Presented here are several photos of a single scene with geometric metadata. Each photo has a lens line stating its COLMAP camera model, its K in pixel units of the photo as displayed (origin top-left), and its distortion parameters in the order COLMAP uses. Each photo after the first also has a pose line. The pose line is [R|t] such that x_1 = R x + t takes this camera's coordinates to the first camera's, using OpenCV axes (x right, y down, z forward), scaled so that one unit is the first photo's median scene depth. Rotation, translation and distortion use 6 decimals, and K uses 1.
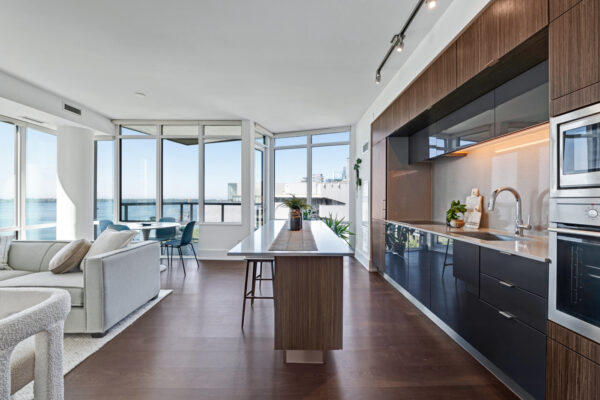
lens RADIAL K [[242.2, 0, 297.0], [0, 242.2, 200.7], [0, 0, 1]] dist [-0.000943, -0.000039]
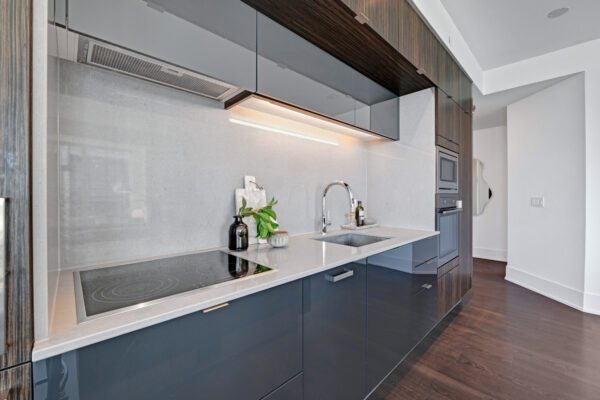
lens RADIAL K [[246.5, 0, 292.4], [0, 246.5, 200.1], [0, 0, 1]] dist [-0.002564, -0.000492]
pose [[-0.686337, -0.006575, 0.727254, 0.144428], [0.006845, 0.999856, 0.015499, -0.000036], [-0.727251, 0.015616, -0.686194, 0.815172]]
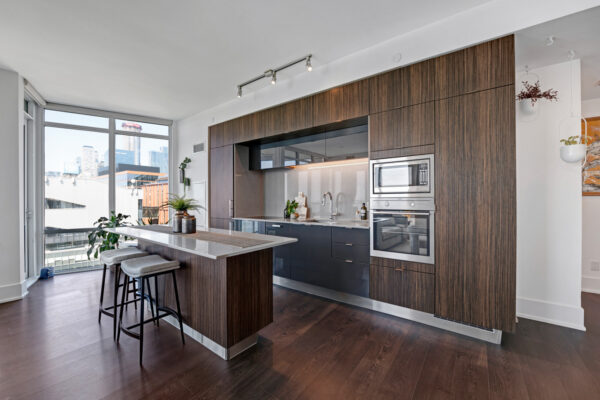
lens RADIAL K [[254.5, 0, 290.0], [0, 254.5, 200.8], [0, 0, 1]] dist [-0.001968, -0.000177]
pose [[0.605363, -0.009904, 0.795888, -0.327869], [0.010812, 0.999933, 0.004219, -0.001193], [-0.795876, 0.006052, 0.605429, 0.062351]]
